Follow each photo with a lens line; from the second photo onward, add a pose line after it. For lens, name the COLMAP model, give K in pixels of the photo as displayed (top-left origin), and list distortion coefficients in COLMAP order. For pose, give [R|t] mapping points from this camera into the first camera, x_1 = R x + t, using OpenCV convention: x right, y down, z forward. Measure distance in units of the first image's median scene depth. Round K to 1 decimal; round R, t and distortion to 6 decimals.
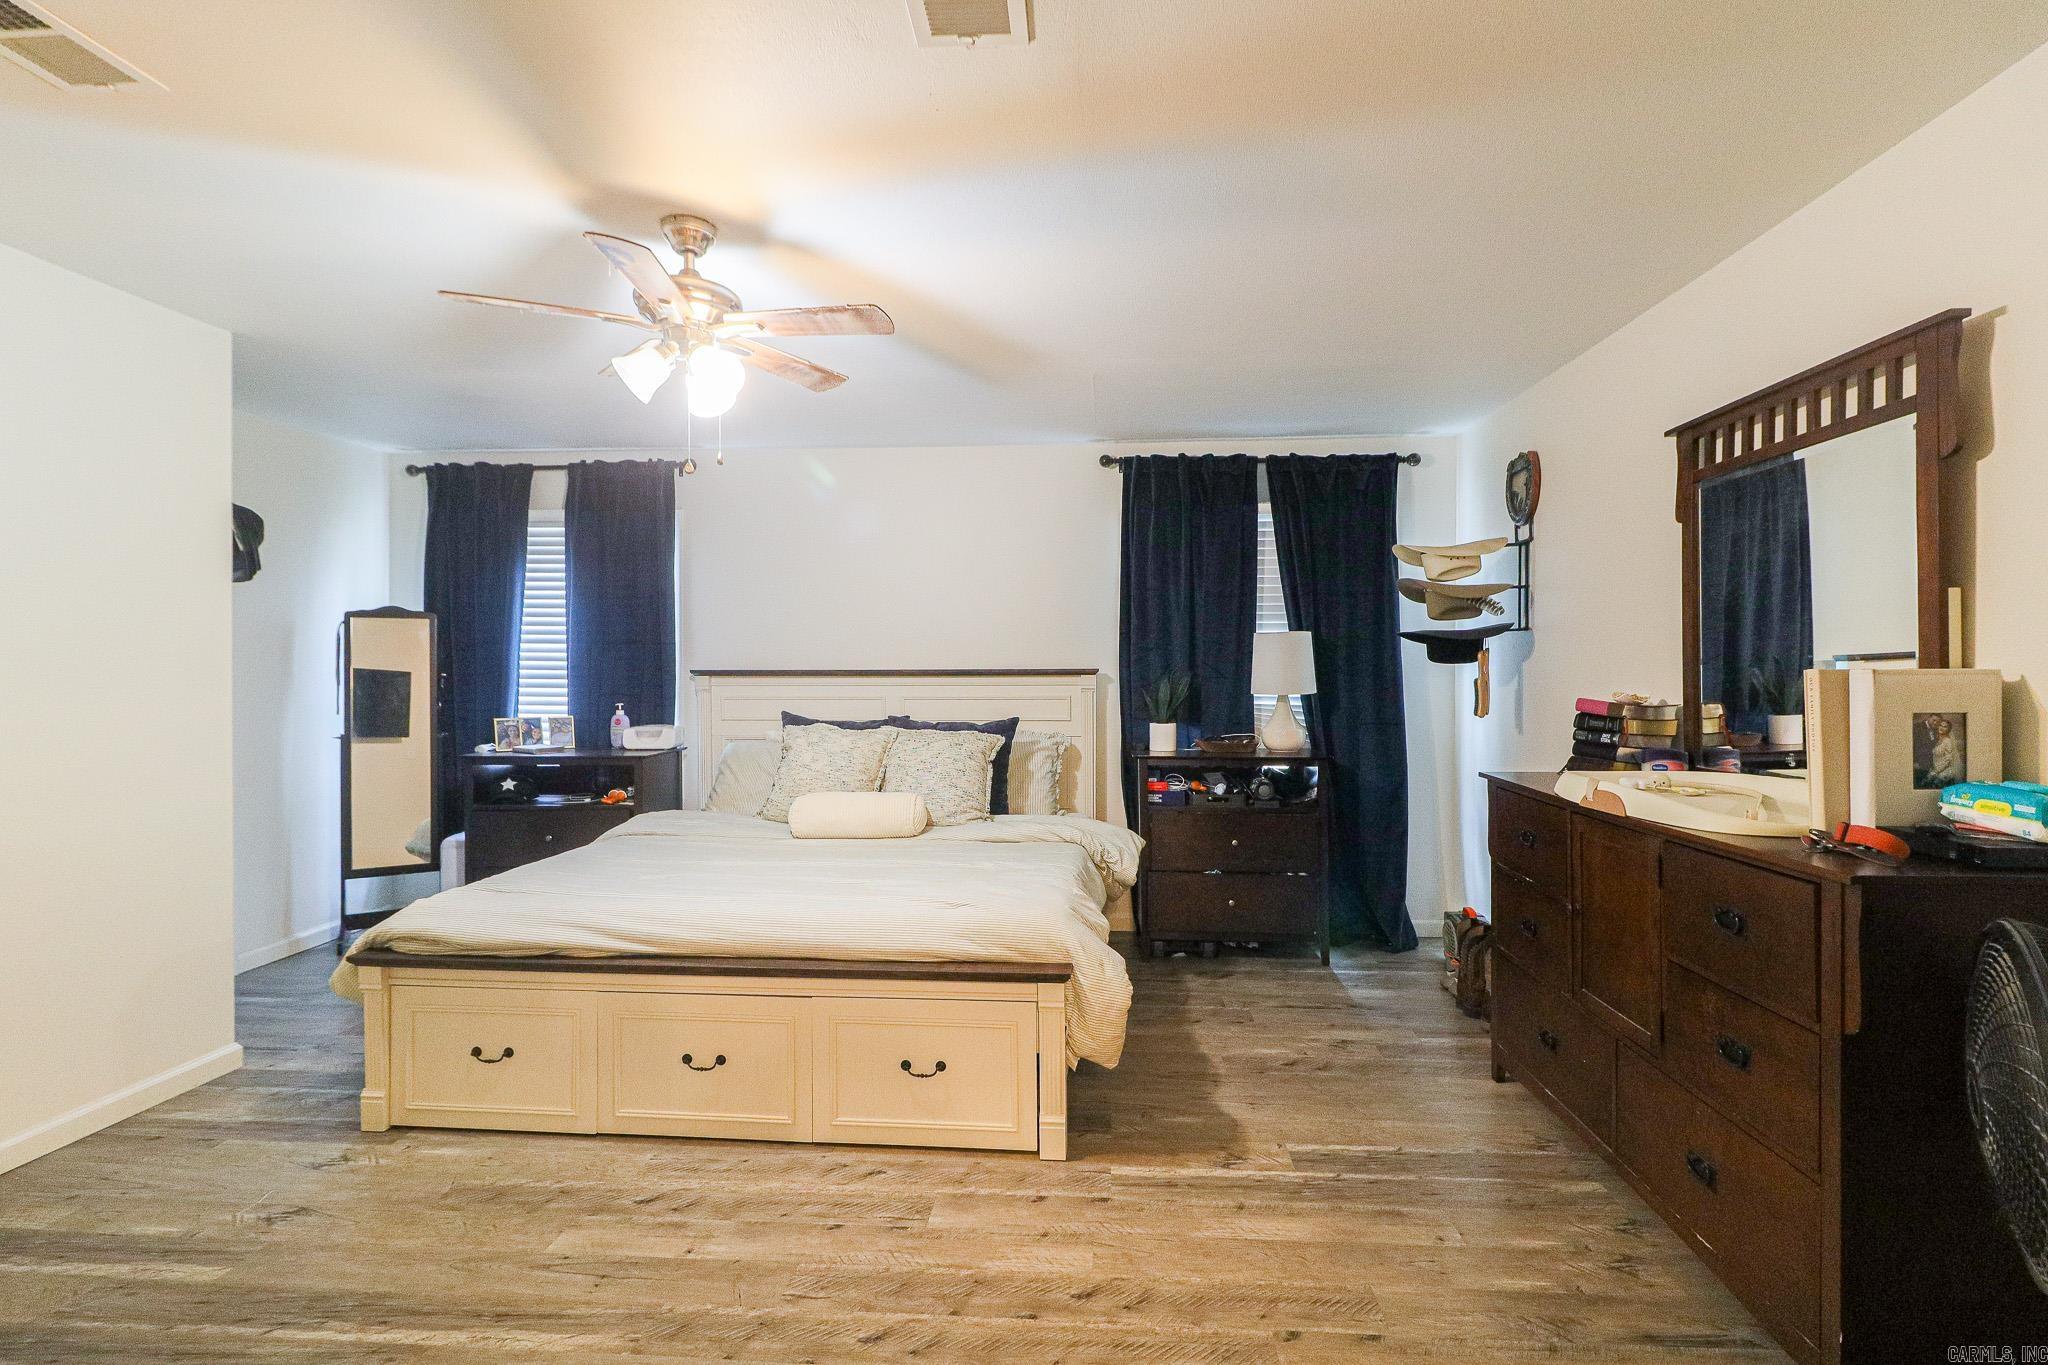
lens RADIAL K [[958.9, 0, 1042.6], [0, 958.9, 677.8], [0, 0, 1]] dist [-0.001933, -0.006901]
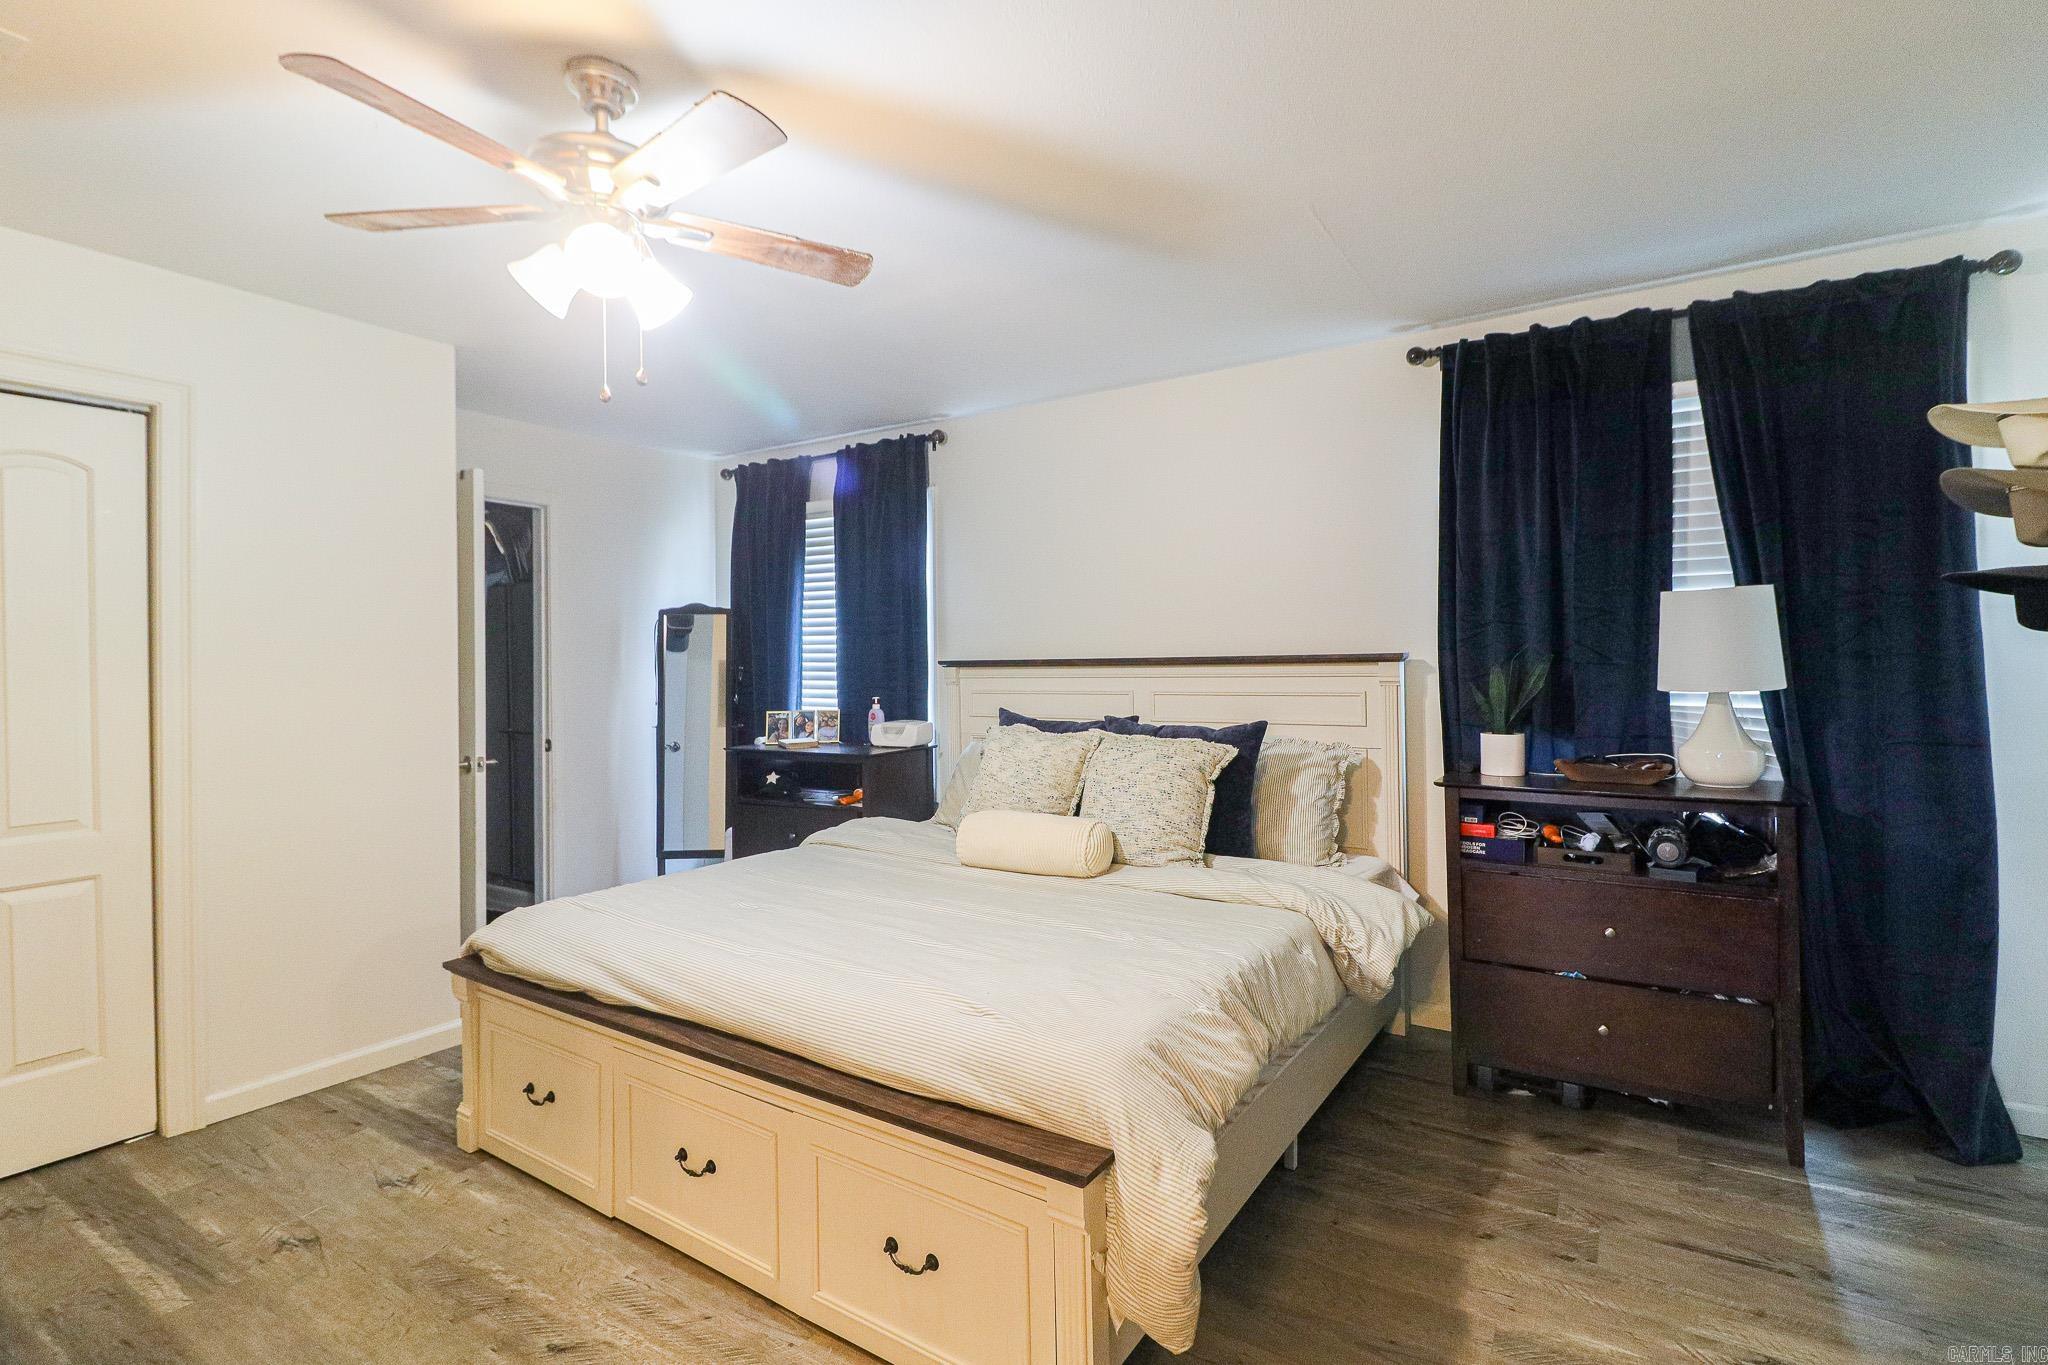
lens RADIAL K [[957.8, 0, 1028.8], [0, 957.8, 664.0], [0, 0, 1]] dist [0.006756, -0.009879]
pose [[0.881333, -0.008929, -0.472412, 0.152391], [0.007102, 0.999959, -0.005651, 0.000676], [0.472443, 0.001625, 0.881360, 0.261101]]
